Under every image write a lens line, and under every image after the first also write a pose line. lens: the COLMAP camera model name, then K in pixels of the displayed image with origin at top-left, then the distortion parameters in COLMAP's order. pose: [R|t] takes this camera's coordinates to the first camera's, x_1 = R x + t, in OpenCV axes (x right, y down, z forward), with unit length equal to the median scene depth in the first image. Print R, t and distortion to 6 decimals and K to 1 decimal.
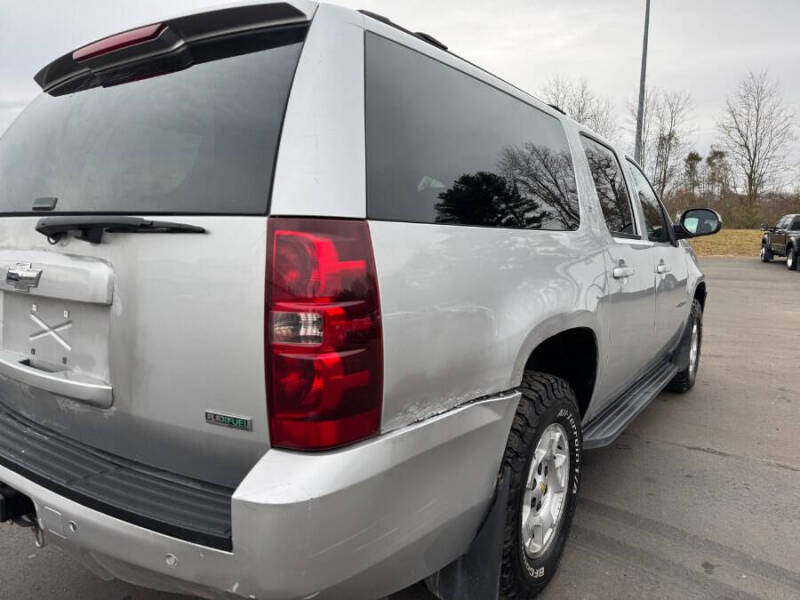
lens RADIAL K [[553.3, 0, 398.9], [0, 553.3, 302.6], [0, 0, 1]] dist [0.053453, -0.035504]
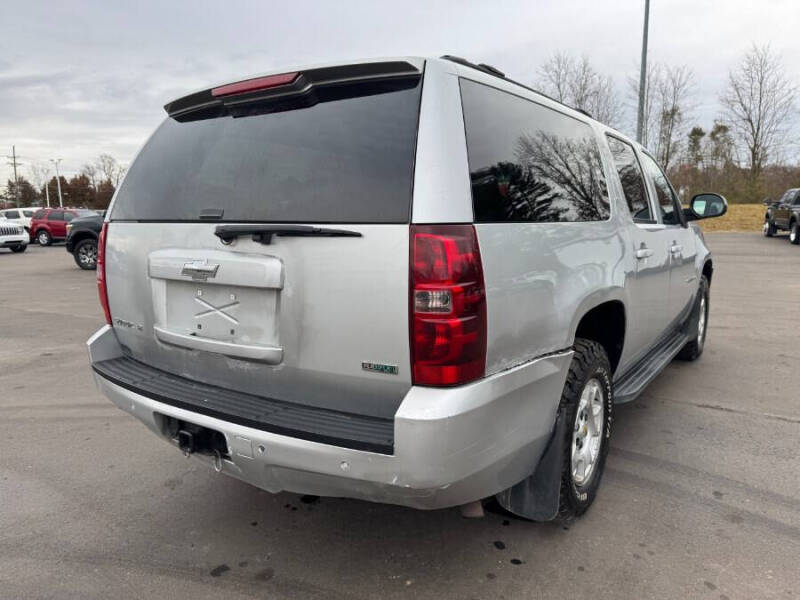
lens RADIAL K [[553.3, 0, 402.0], [0, 553.3, 302.7], [0, 0, 1]] dist [0.053453, -0.035504]
pose [[0.999743, -0.022653, -0.001150, -0.155113], [0.022677, 0.999269, 0.030762, 0.001896], [0.000452, -0.030780, 0.999526, -0.254896]]
